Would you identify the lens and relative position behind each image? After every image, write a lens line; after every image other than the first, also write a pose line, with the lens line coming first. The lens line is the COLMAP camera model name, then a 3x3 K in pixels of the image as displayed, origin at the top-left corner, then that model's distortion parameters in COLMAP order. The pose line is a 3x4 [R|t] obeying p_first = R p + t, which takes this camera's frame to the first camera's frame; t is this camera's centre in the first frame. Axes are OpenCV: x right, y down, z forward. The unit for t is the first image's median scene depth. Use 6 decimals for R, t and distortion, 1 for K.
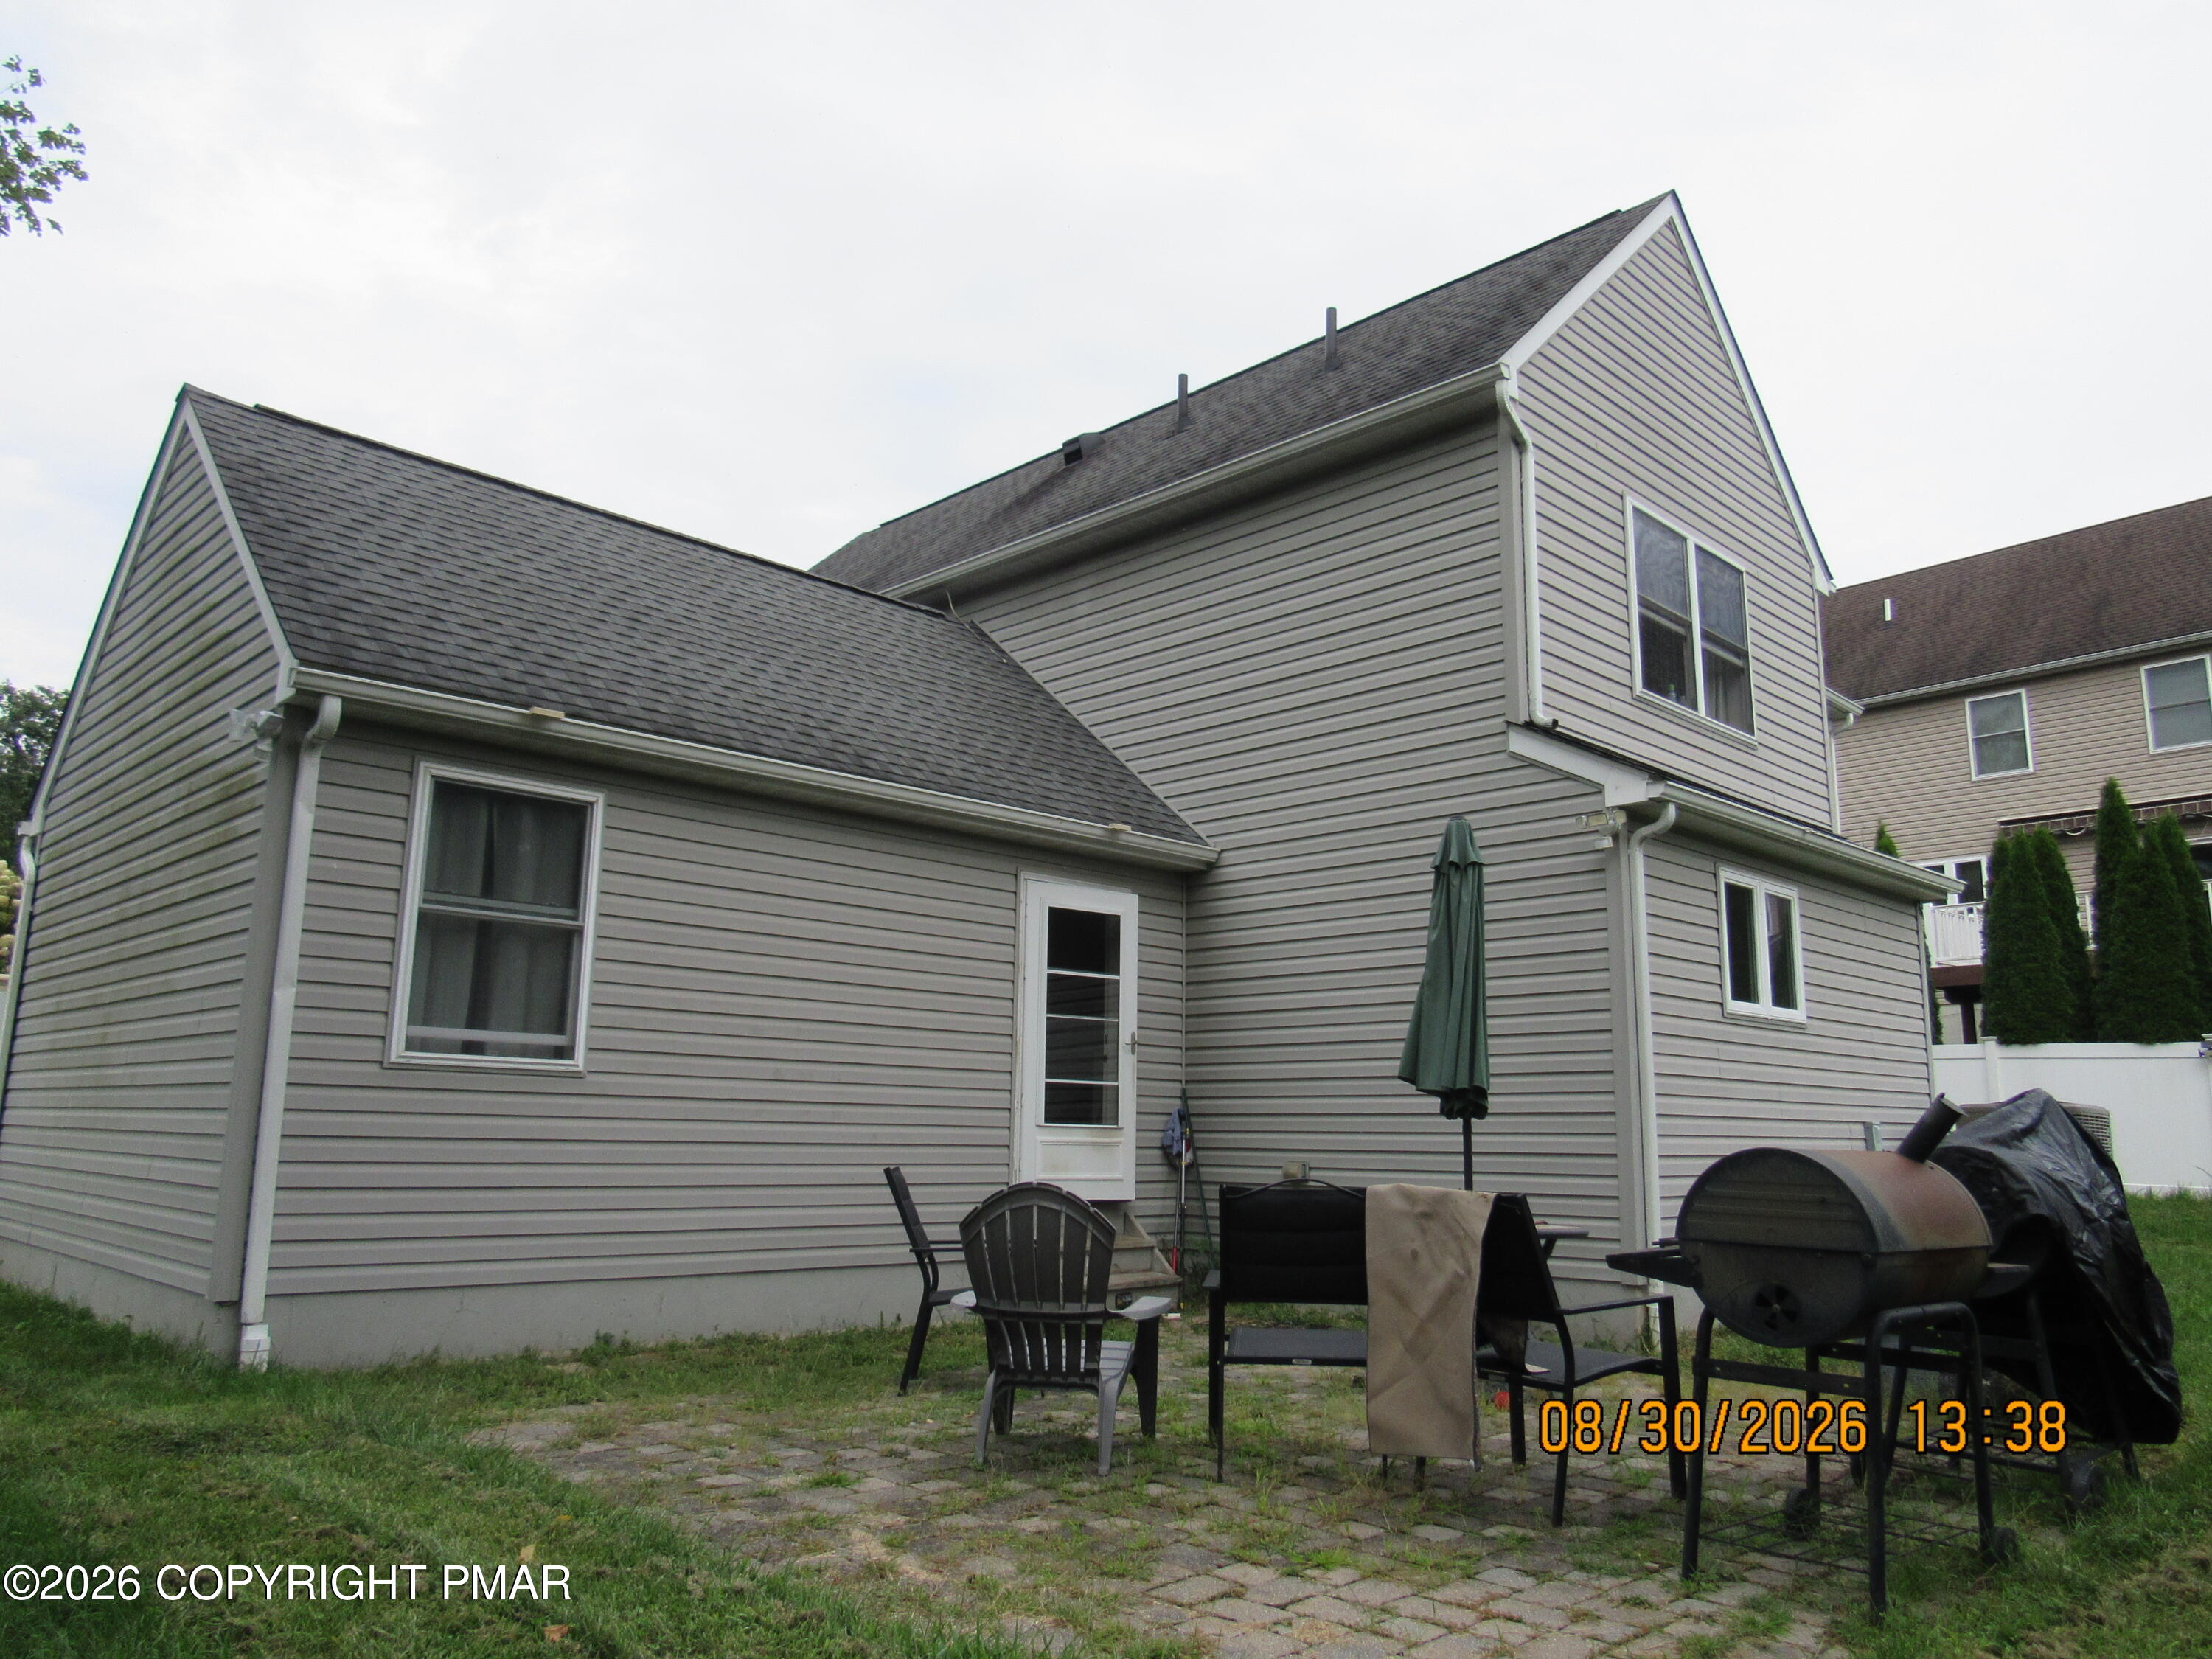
lens RADIAL K [[1582.0, 0, 1106.5], [0, 1582.0, 833.3], [0, 0, 1]] dist [-0.036948, 0.022546]
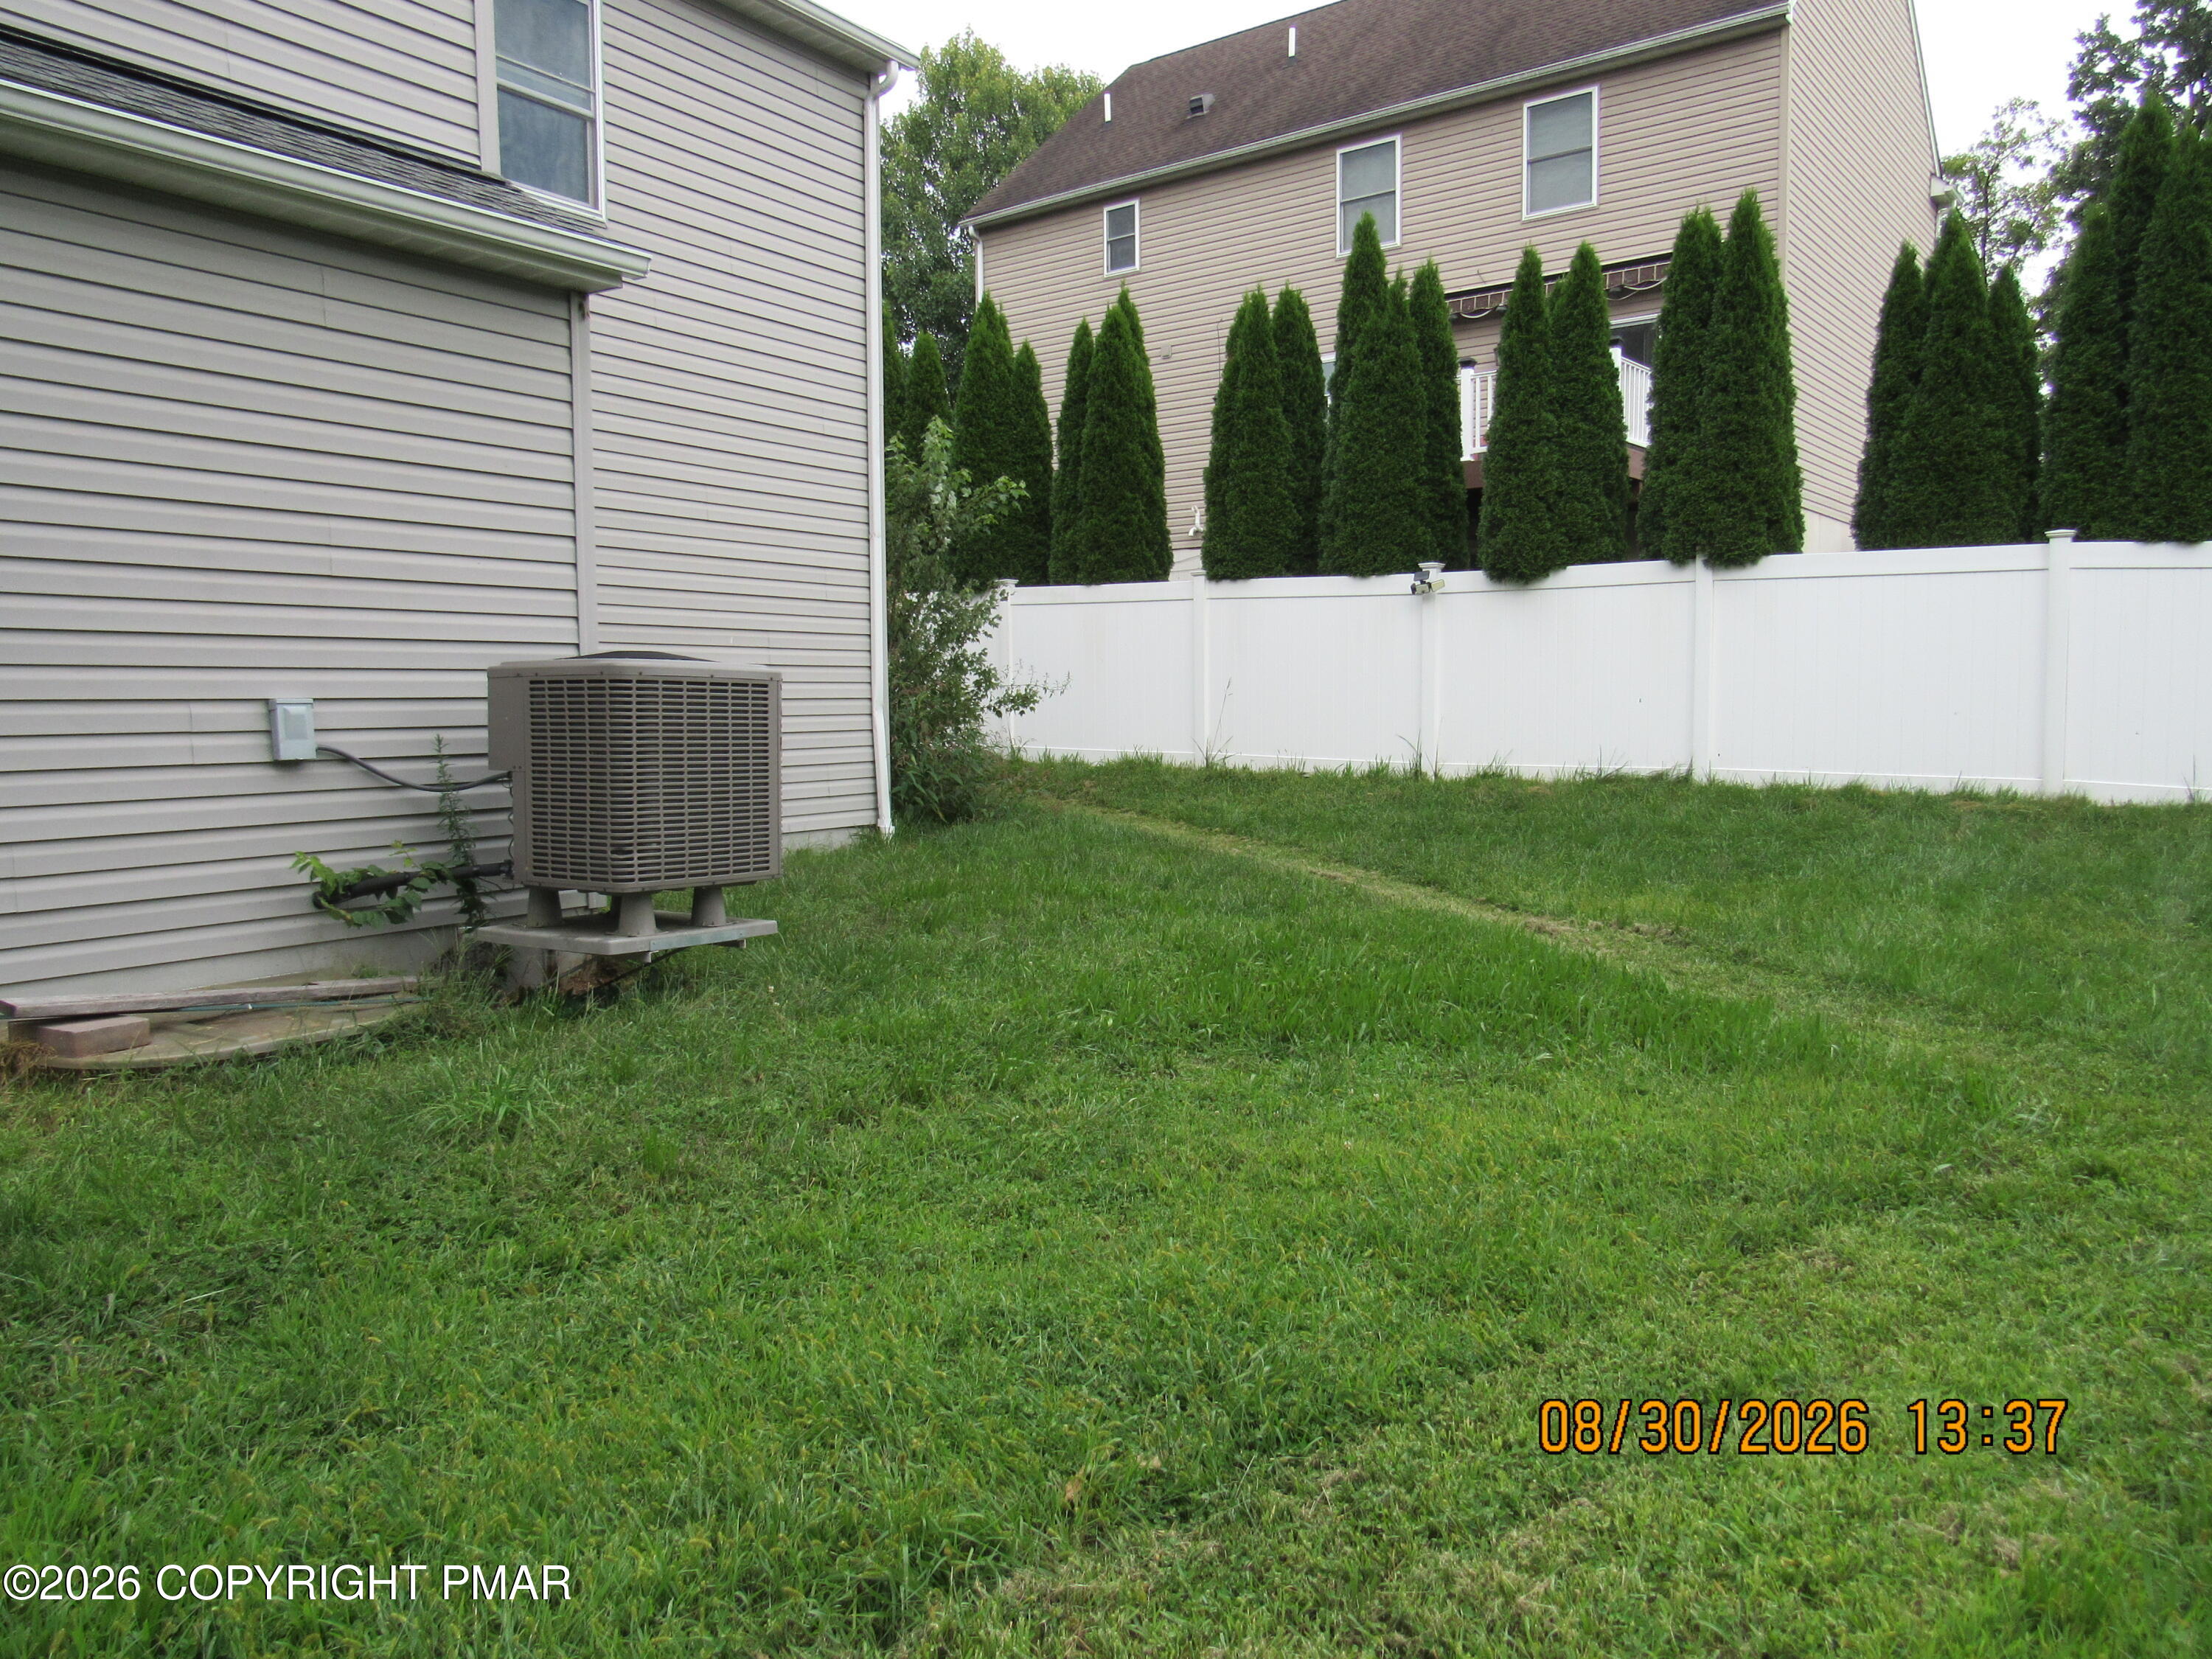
lens RADIAL K [[1624.4, 0, 1154.4], [0, 1624.4, 782.1], [0, 0, 1]] dist [-0.004105, -0.000076]
pose [[0.974292, -0.034893, 0.222570, 0.555925], [-0.018820, 0.971874, 0.234749, 0.069646], [-0.224501, -0.232903, 0.946232, 0.370332]]
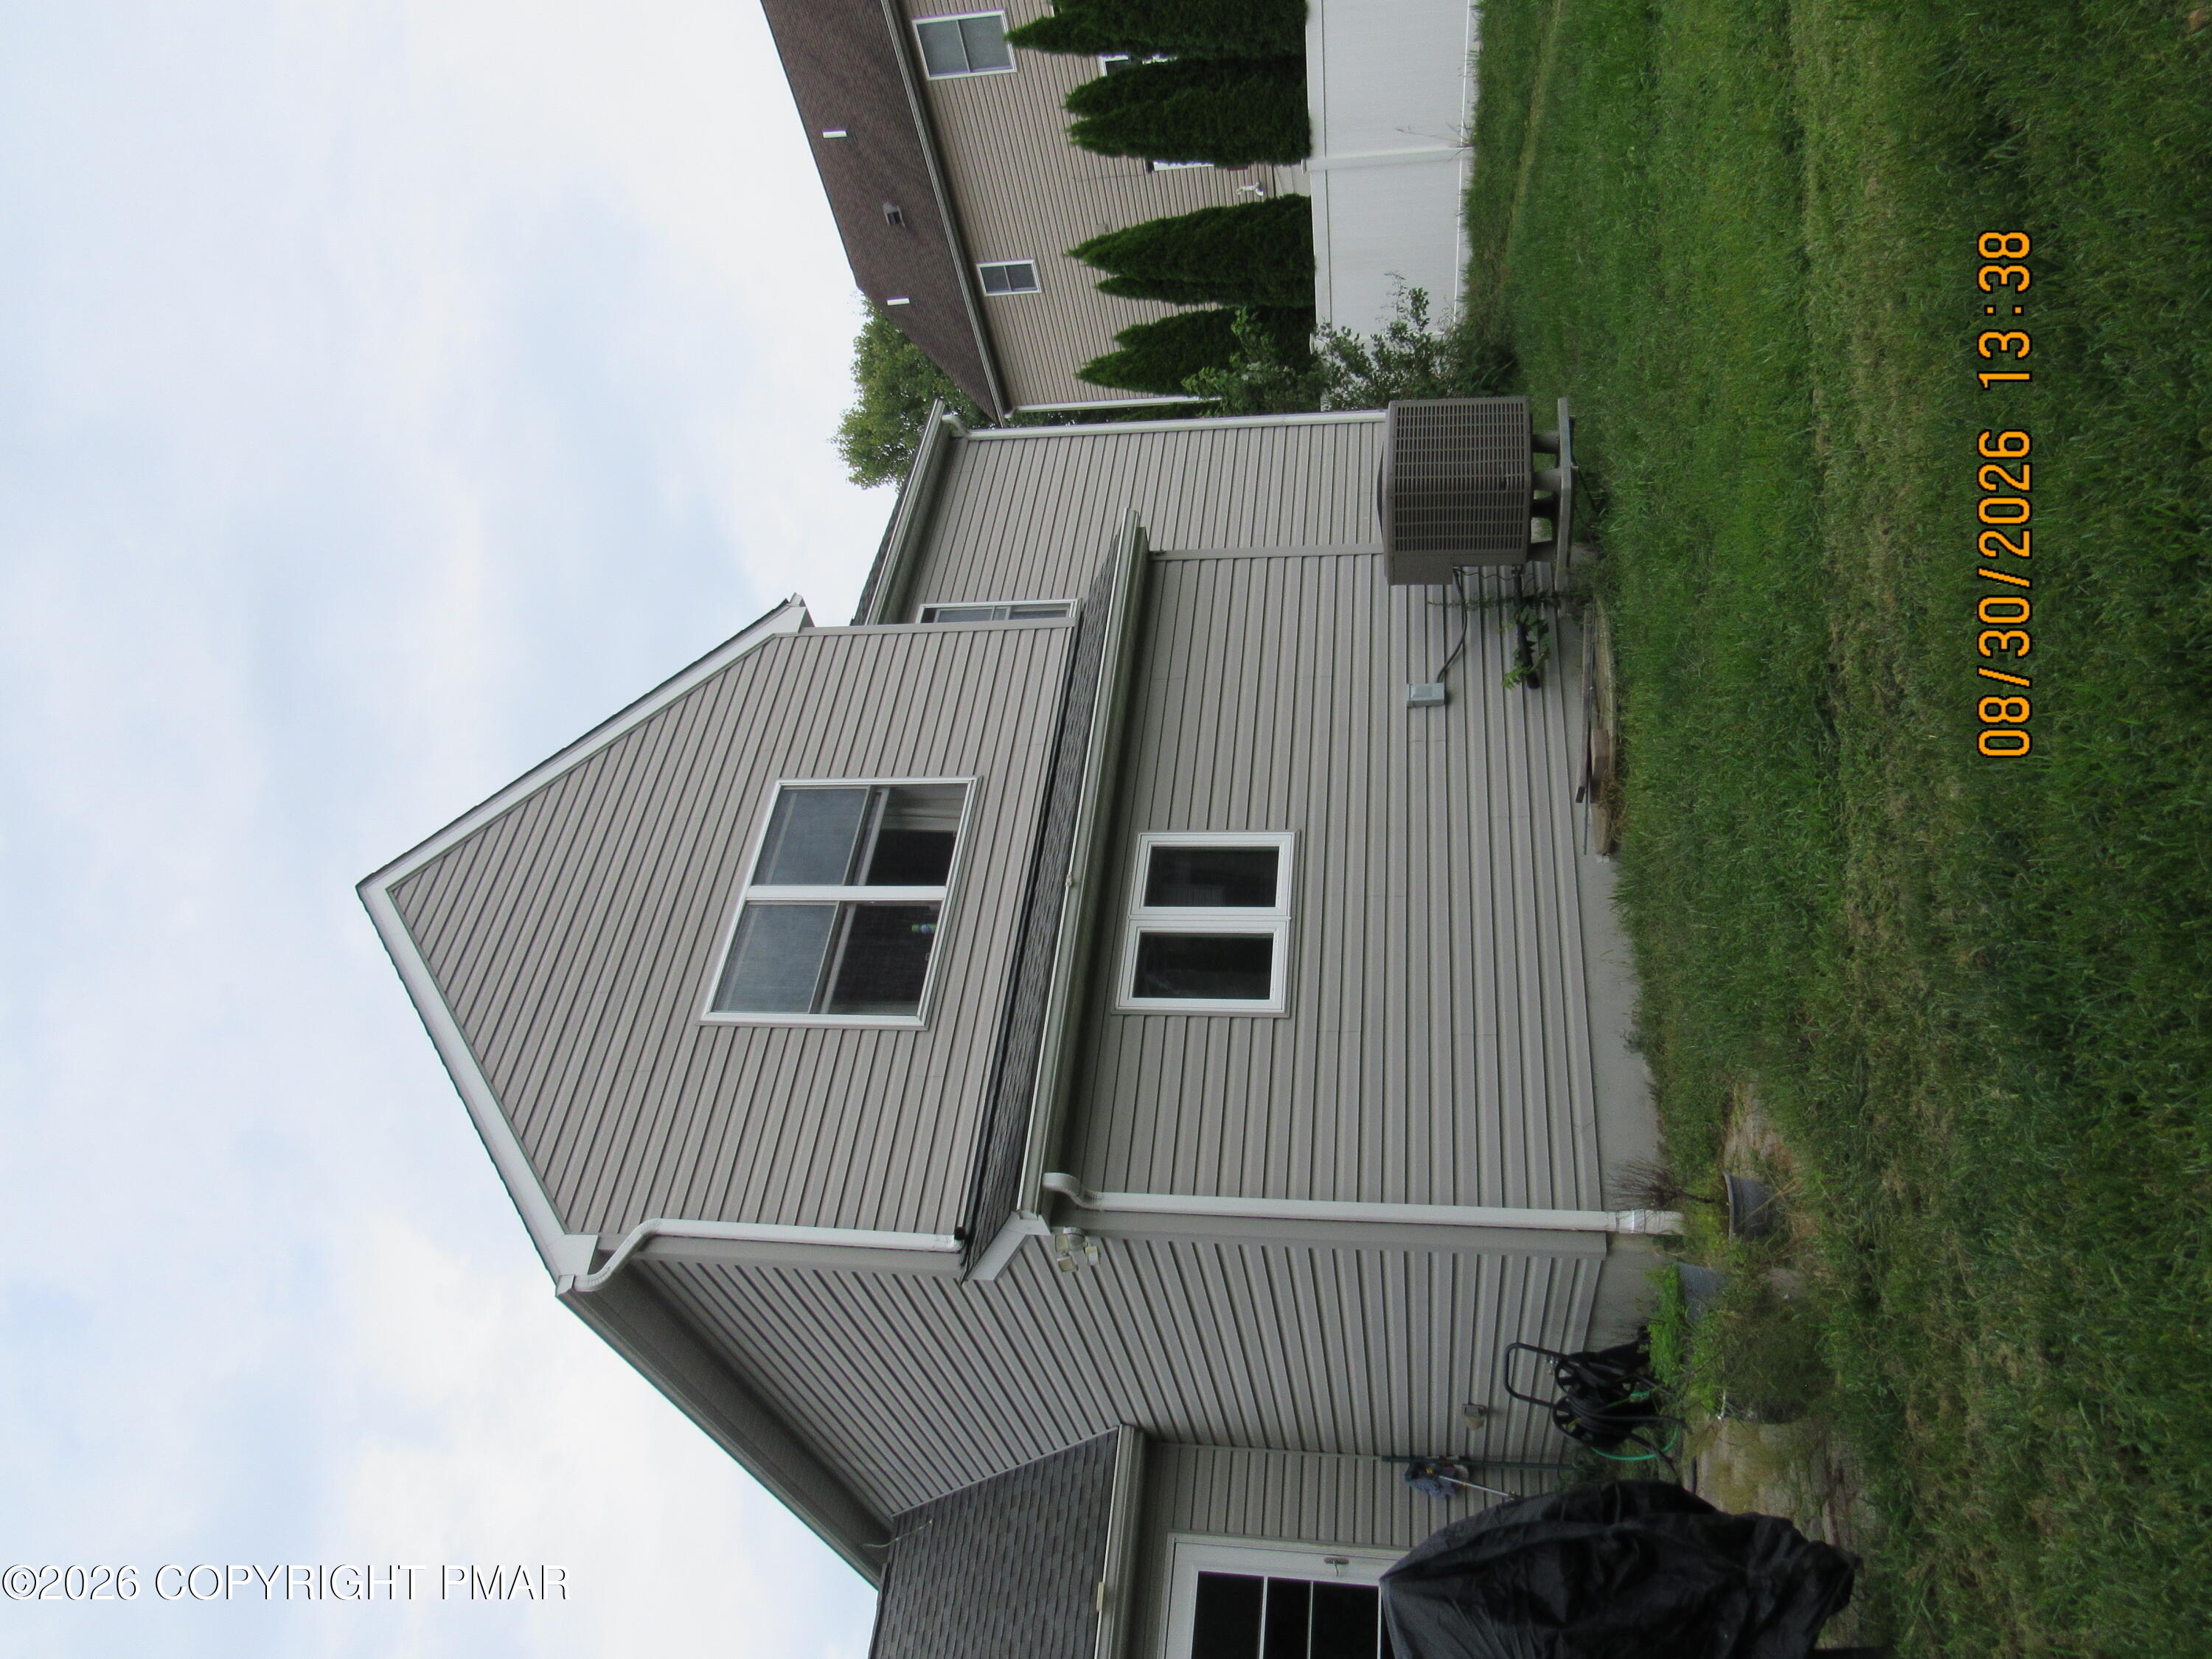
lens RADIAL K [[1580.1, 0, 1106.0], [0, 1580.1, 829.5], [0, 0, 1]] dist [-0.007227, -0.010381]
pose [[-0.041511, -0.993361, -0.107292, 0.442996], [0.999113, -0.040503, -0.011556, 0.022981], [0.007134, -0.107677, 0.994160, 0.115535]]
